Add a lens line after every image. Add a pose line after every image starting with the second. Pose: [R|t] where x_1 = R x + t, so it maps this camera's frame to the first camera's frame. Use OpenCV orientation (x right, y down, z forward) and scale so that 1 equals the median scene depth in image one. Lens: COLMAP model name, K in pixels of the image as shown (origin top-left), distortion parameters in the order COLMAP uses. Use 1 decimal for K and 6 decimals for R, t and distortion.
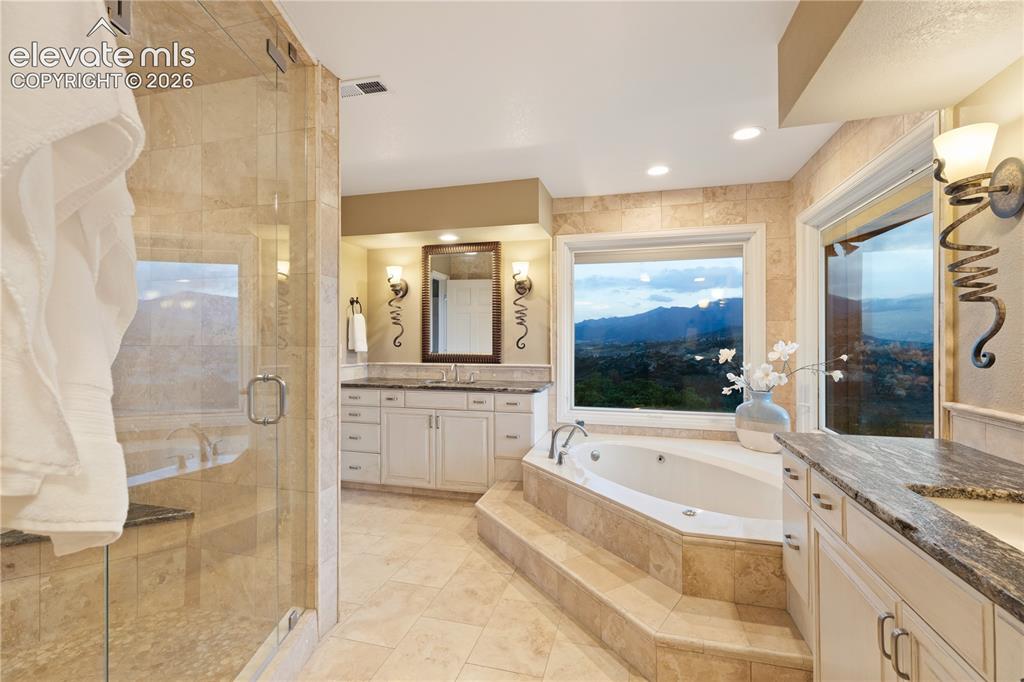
lens RADIAL K [[463.5, 0, 512.0], [0, 463.5, 341.0], [0, 0, 1]] dist [-0.001430, -0.000216]
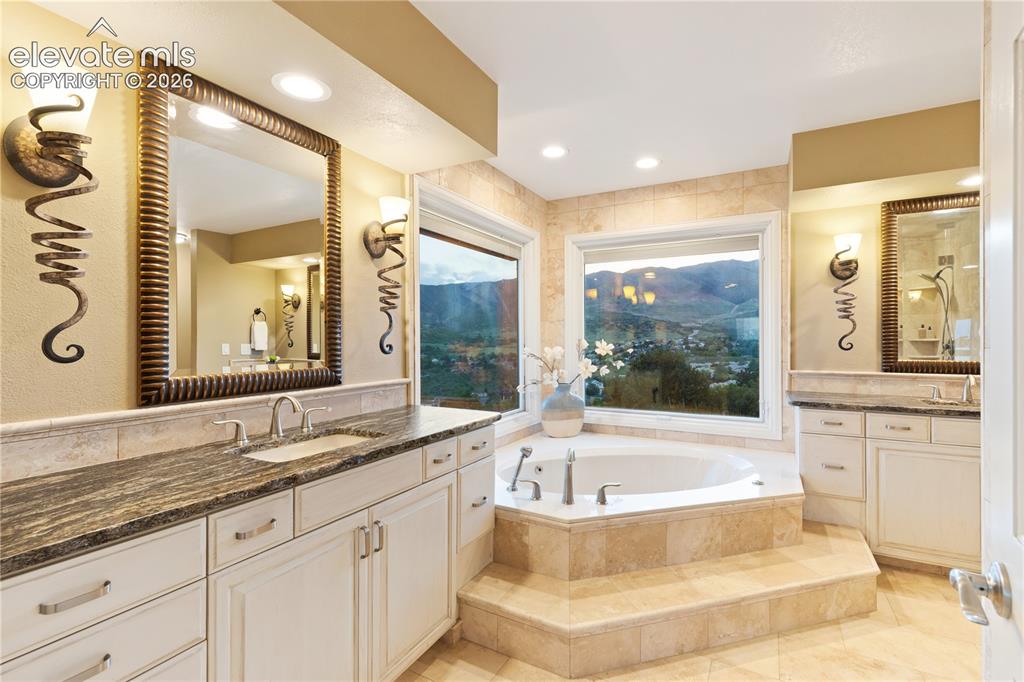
lens RADIAL K [[463.5, 0, 512.0], [0, 463.5, 341.0], [0, 0, 1]] dist [-0.001430, -0.000216]
pose [[0.224771, -0.005469, 0.974396, -0.590576], [0.006371, 0.999971, 0.004143, -0.000336], [-0.974391, 0.005277, 0.224800, 0.870000]]
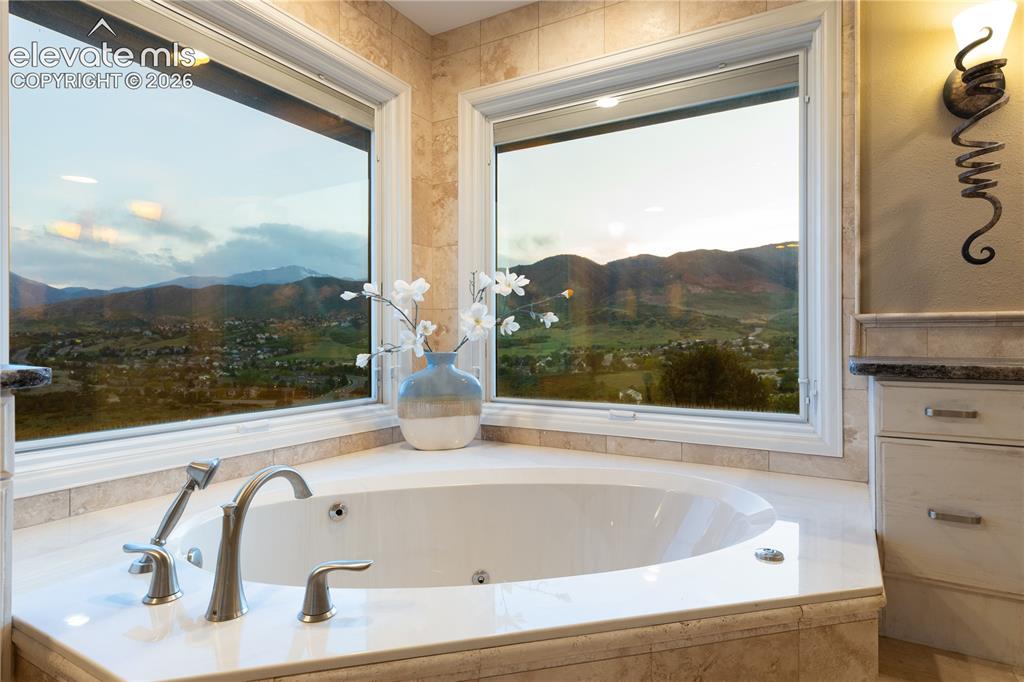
lens RADIAL K [[568.5, 0, 516.9], [0, 568.5, 339.5], [0, 0, 1]] dist [0.003656, -0.000405]
pose [[0.248711, -0.001219, 0.968577, -0.170585], [0.003920, 0.999992, 0.000252, 0.093051], [-0.968570, 0.003735, 0.248714, 0.716694]]
